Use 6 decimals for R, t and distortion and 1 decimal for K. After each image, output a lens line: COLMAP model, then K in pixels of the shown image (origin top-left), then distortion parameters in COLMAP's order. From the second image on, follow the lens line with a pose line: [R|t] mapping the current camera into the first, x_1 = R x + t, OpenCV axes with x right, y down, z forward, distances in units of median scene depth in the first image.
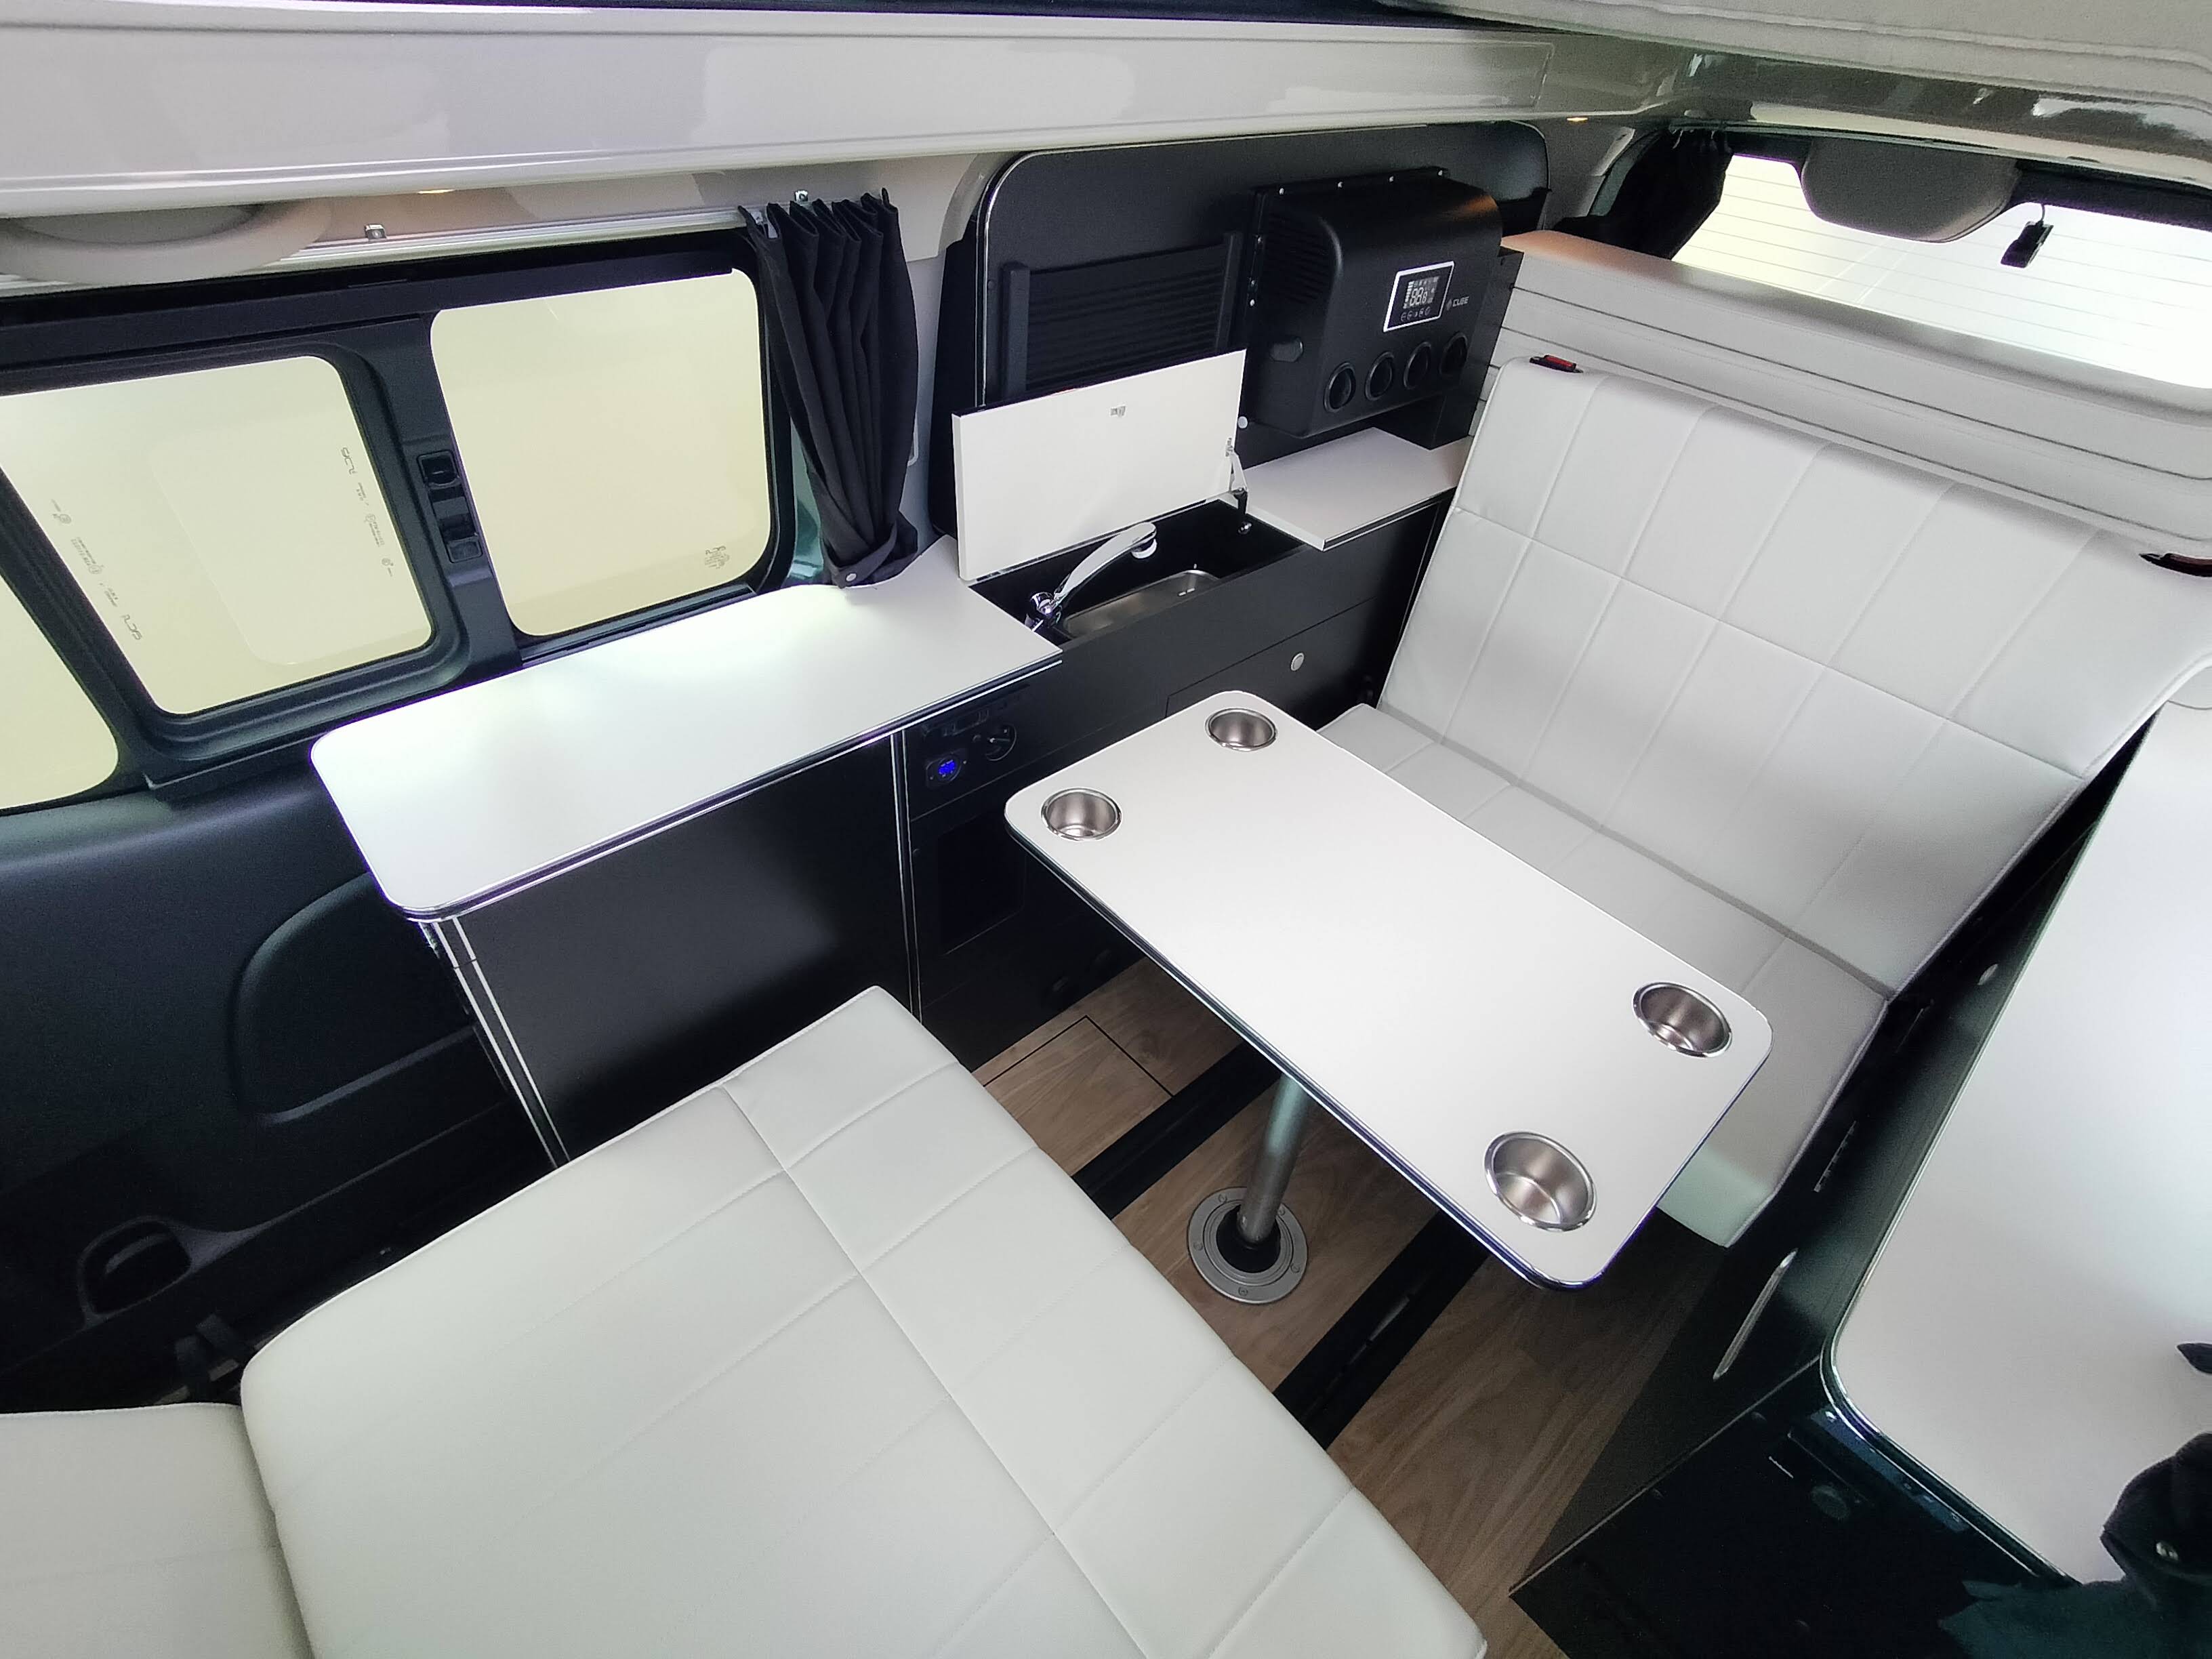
lens RADIAL K [[1042.3, 0, 1086.6], [0, 1042.3, 825.8], [0, 0, 1]] dist [-0.009904, 0.007908]
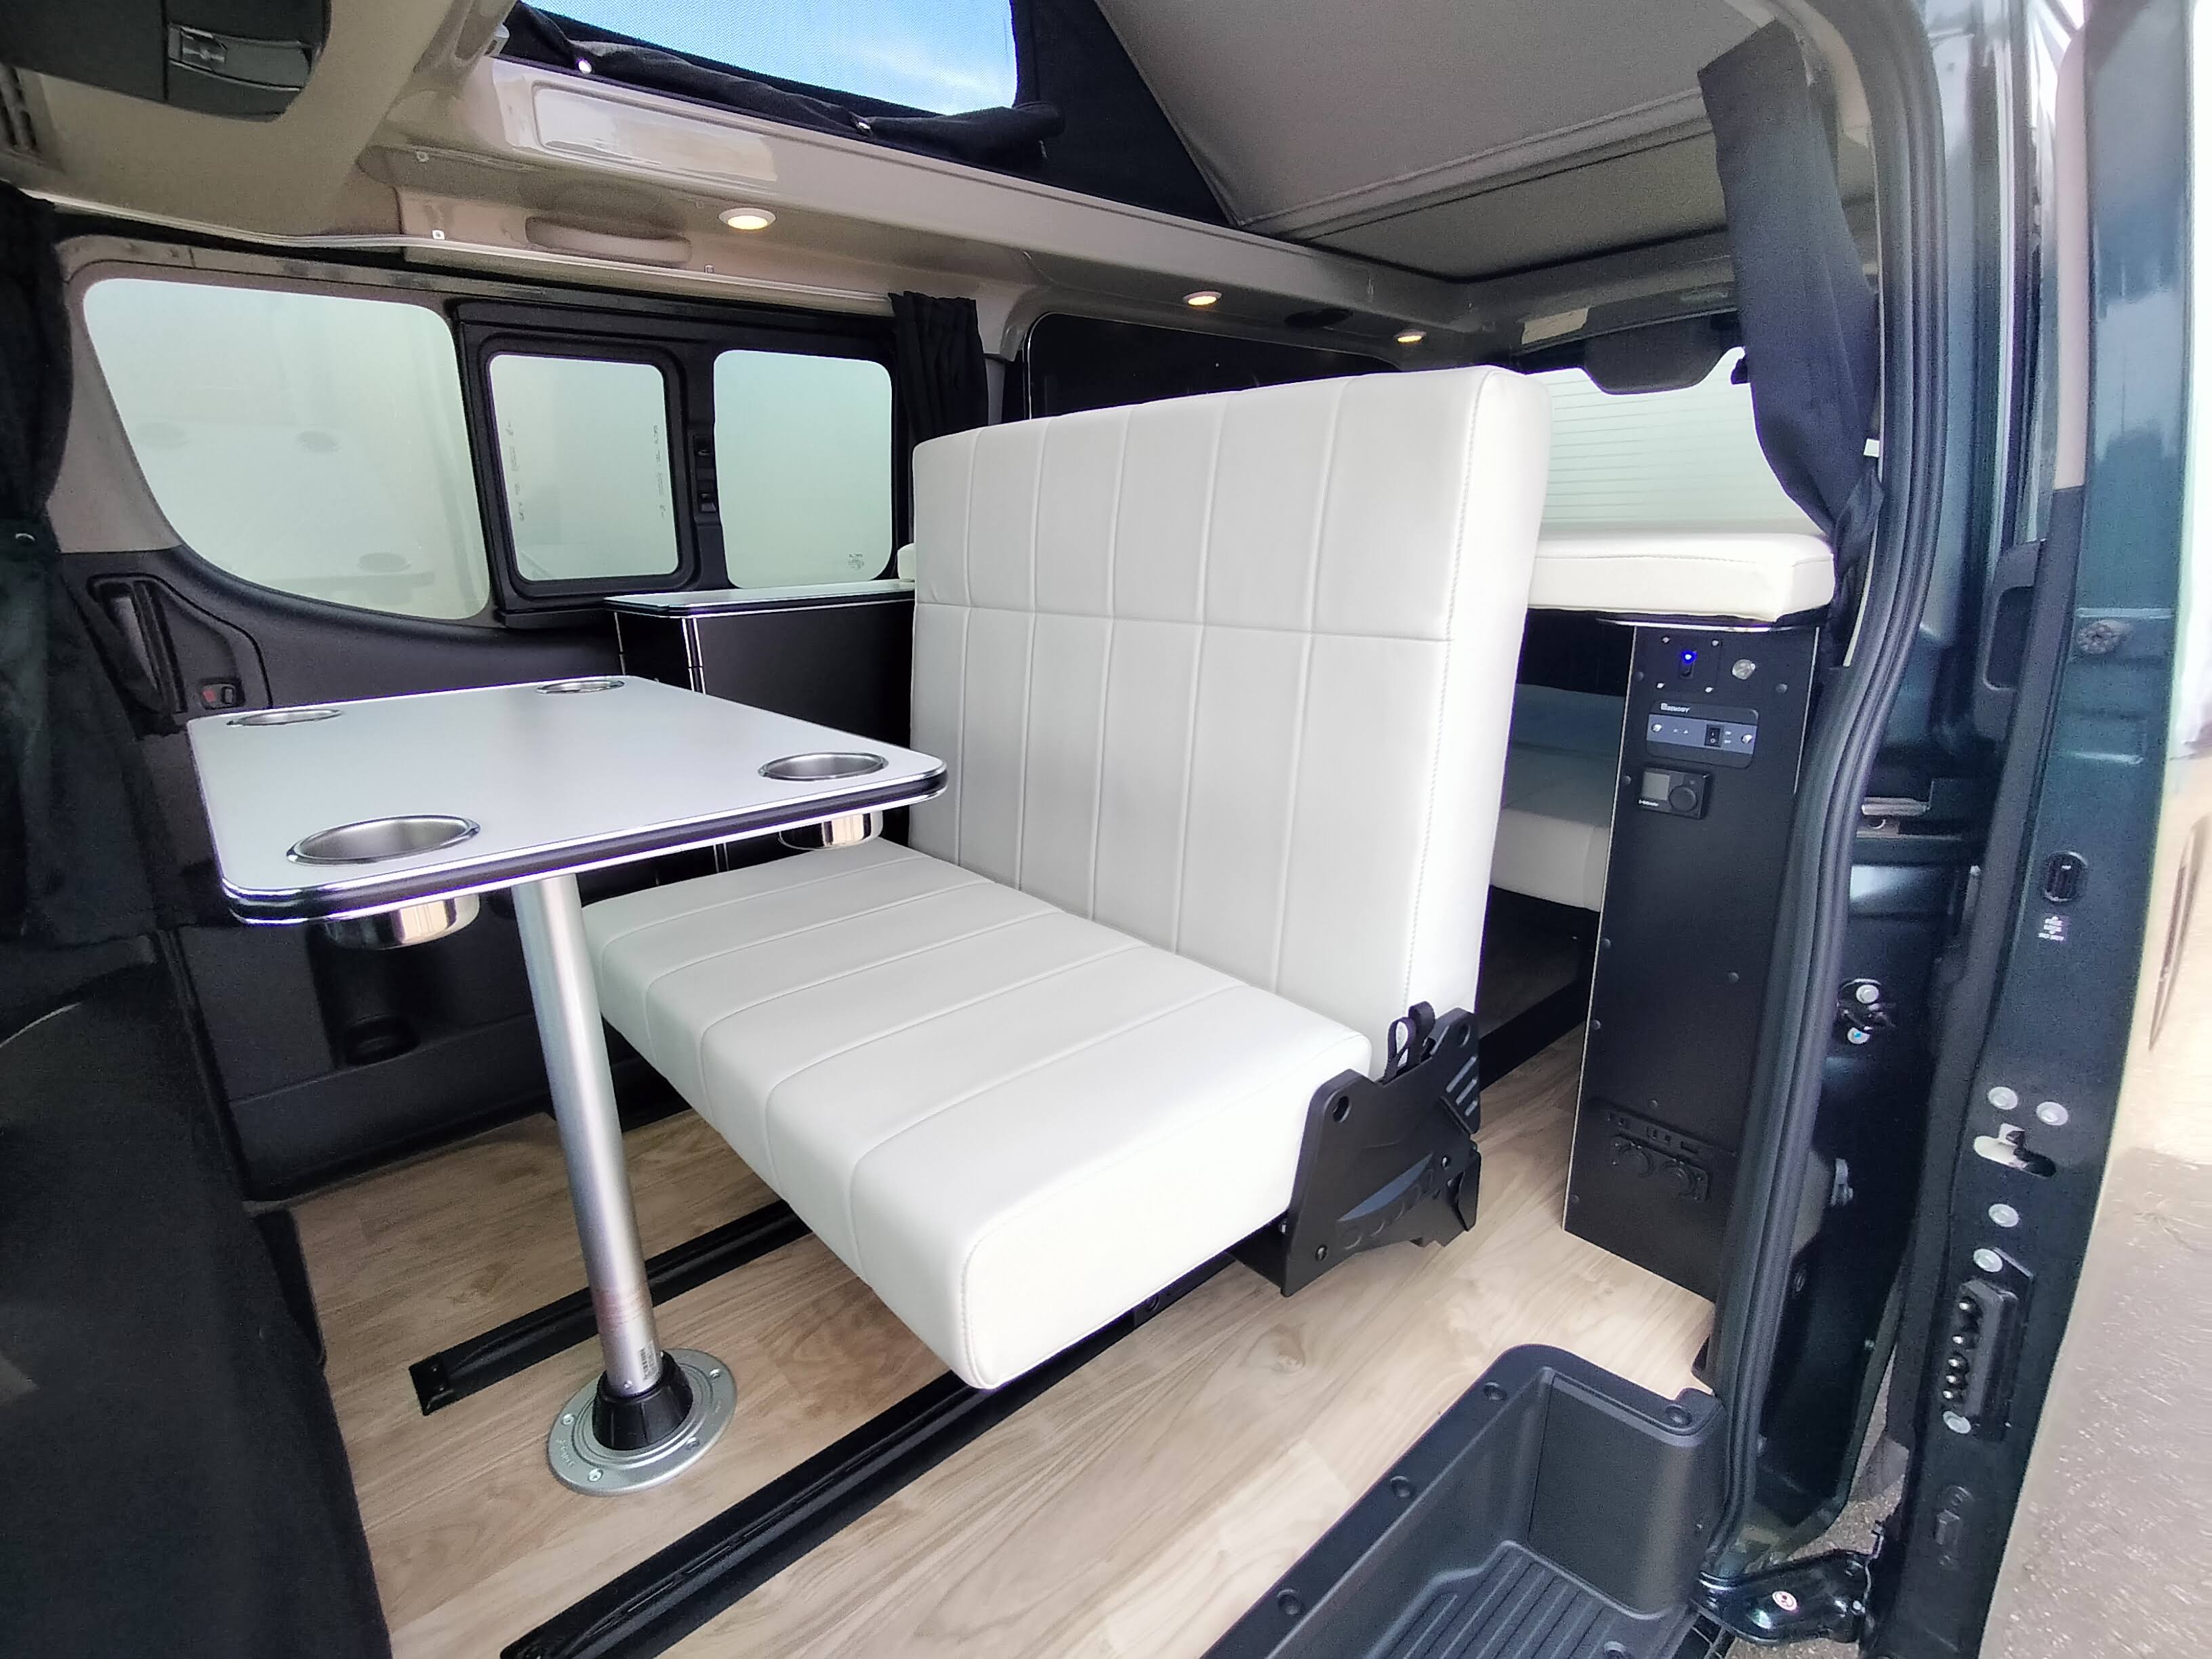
lens RADIAL K [[1046.3, 0, 1092.2], [0, 1046.3, 830.4], [0, 0, 1]] dist [-0.002483, -0.000767]
pose [[0.994933, -0.087644, -0.049266, 0.020183], [0.058759, 0.904487, -0.422434, 0.820031], [0.081584, 0.417399, 0.905054, -0.176867]]
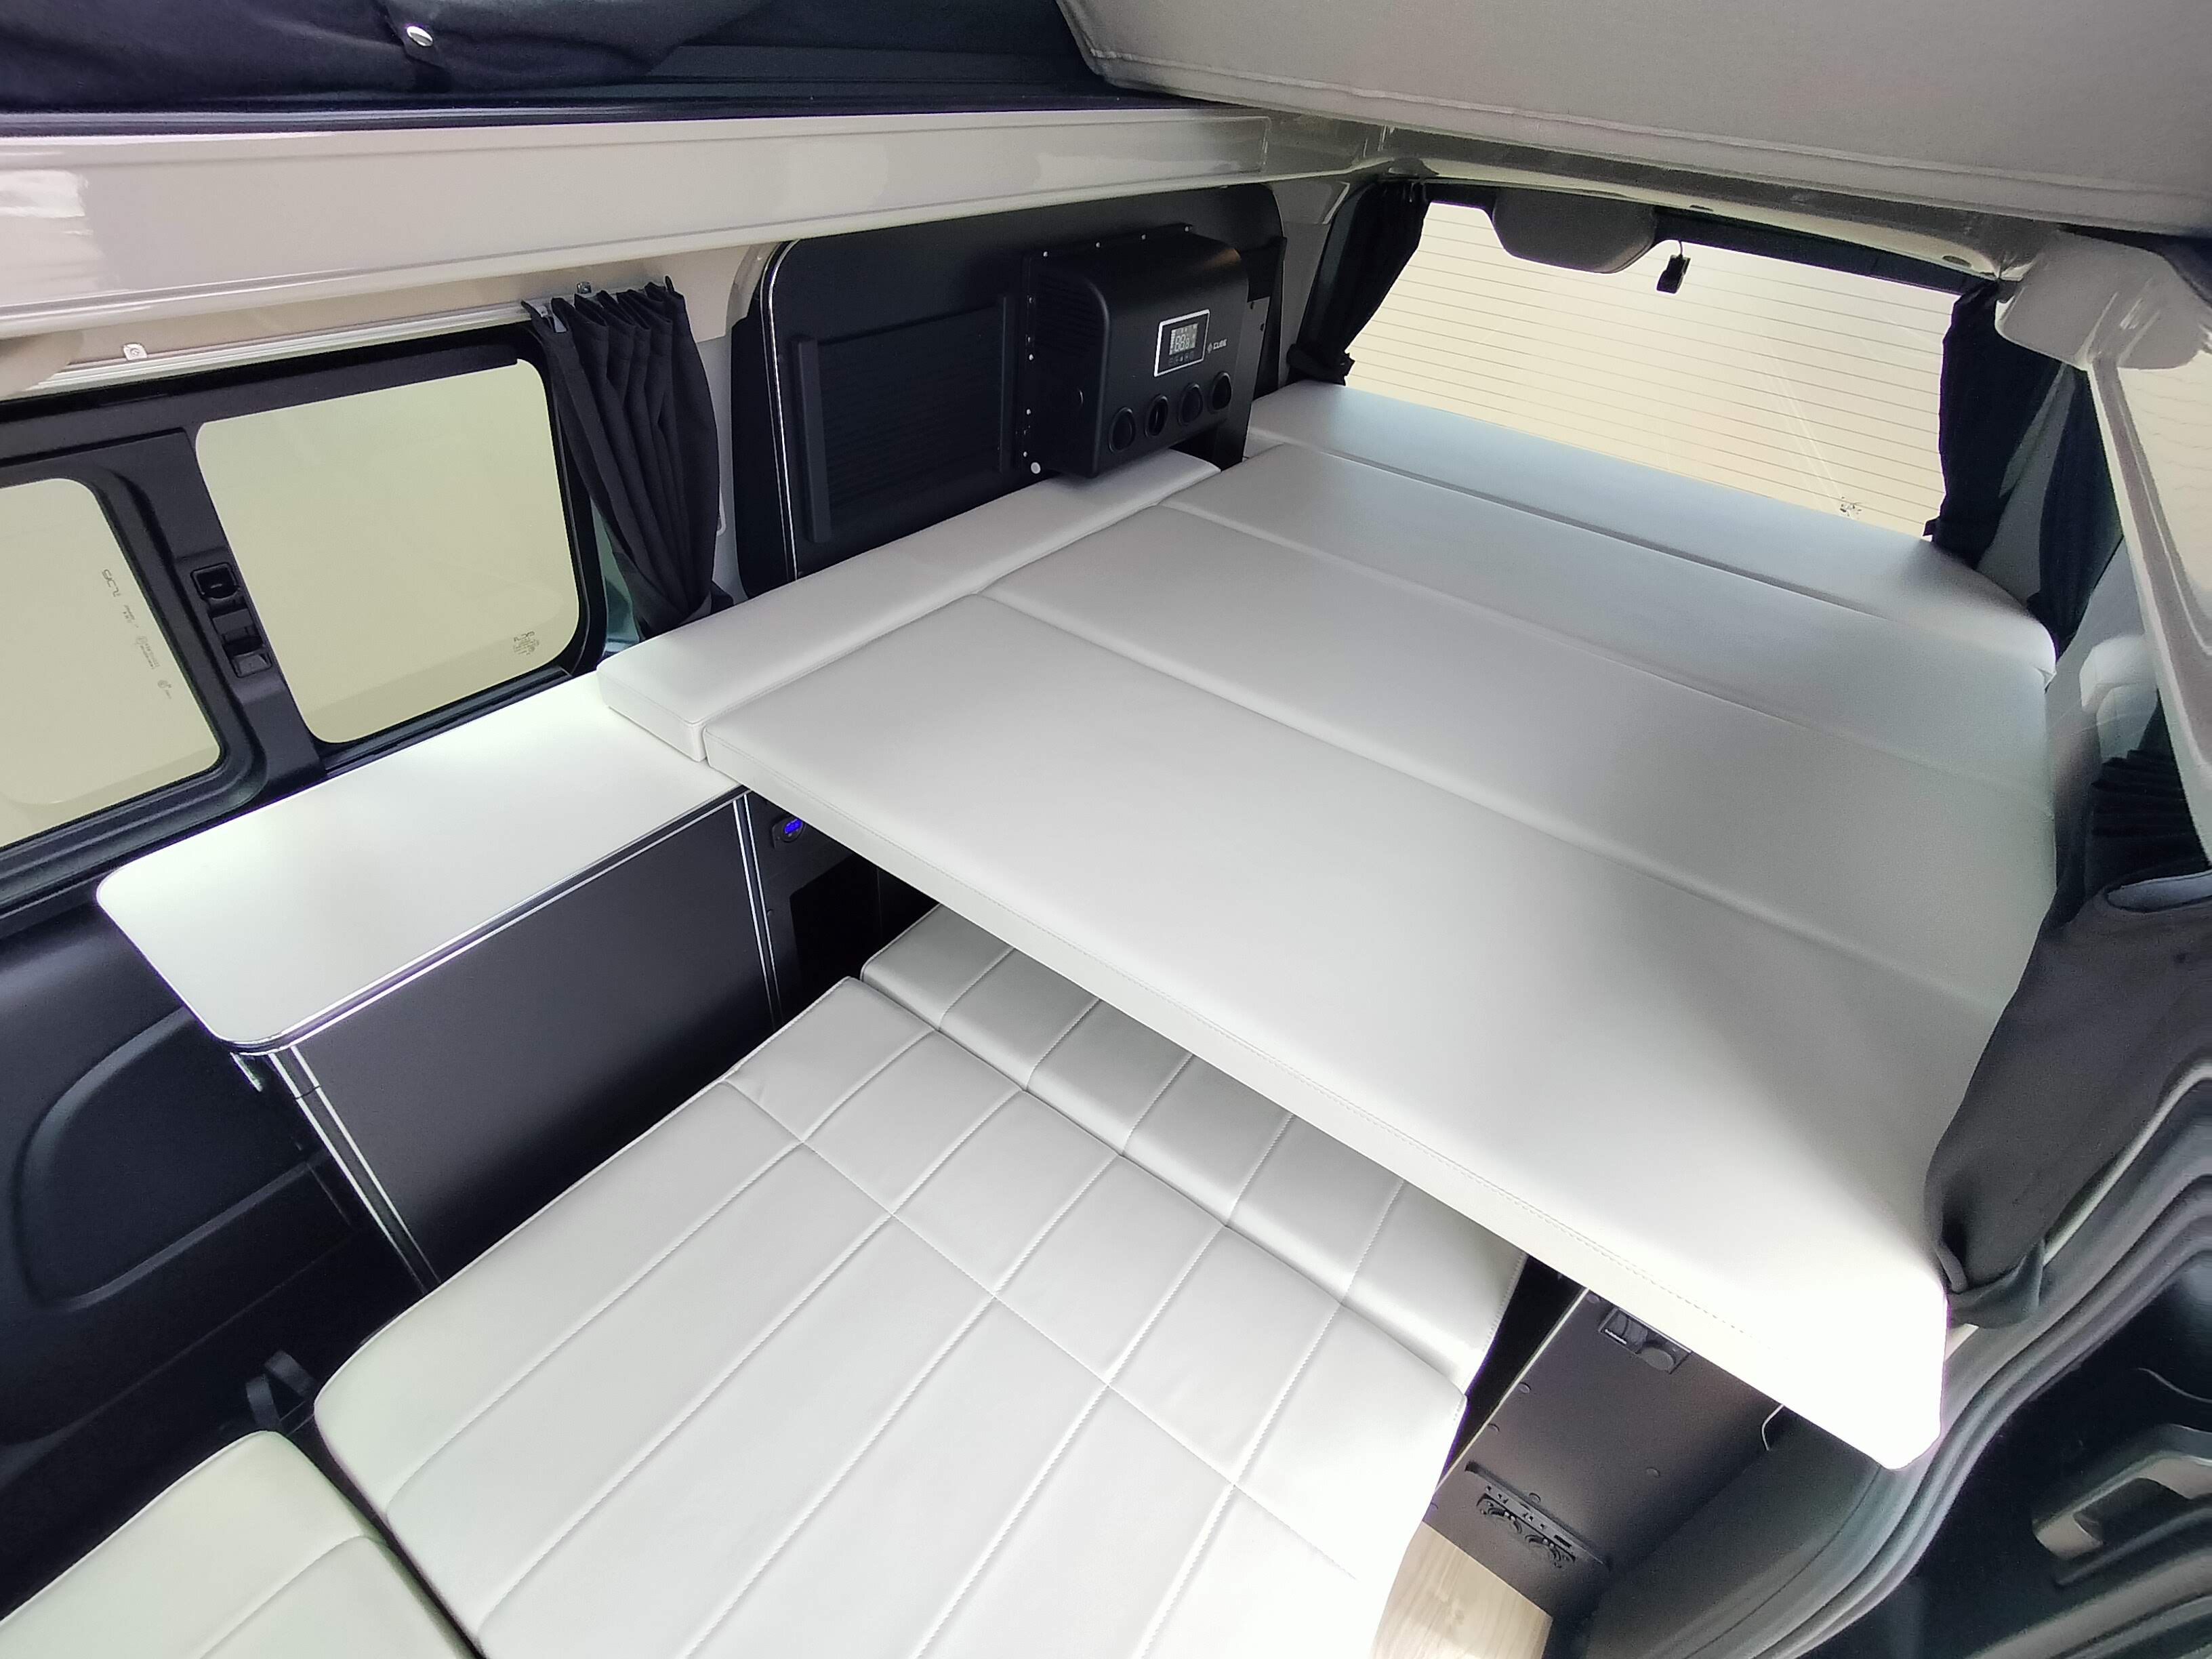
lens RADIAL K [[1046.3, 0, 1092.2], [0, 1046.3, 830.4], [0, 0, 1]] dist [-0.002483, -0.000767]
pose [[0.979229, -0.123681, 0.160663, -0.013861], [0.127787, 0.991682, -0.015438, 0.000738], [-0.157417, 0.035648, 0.986889, -0.058163]]
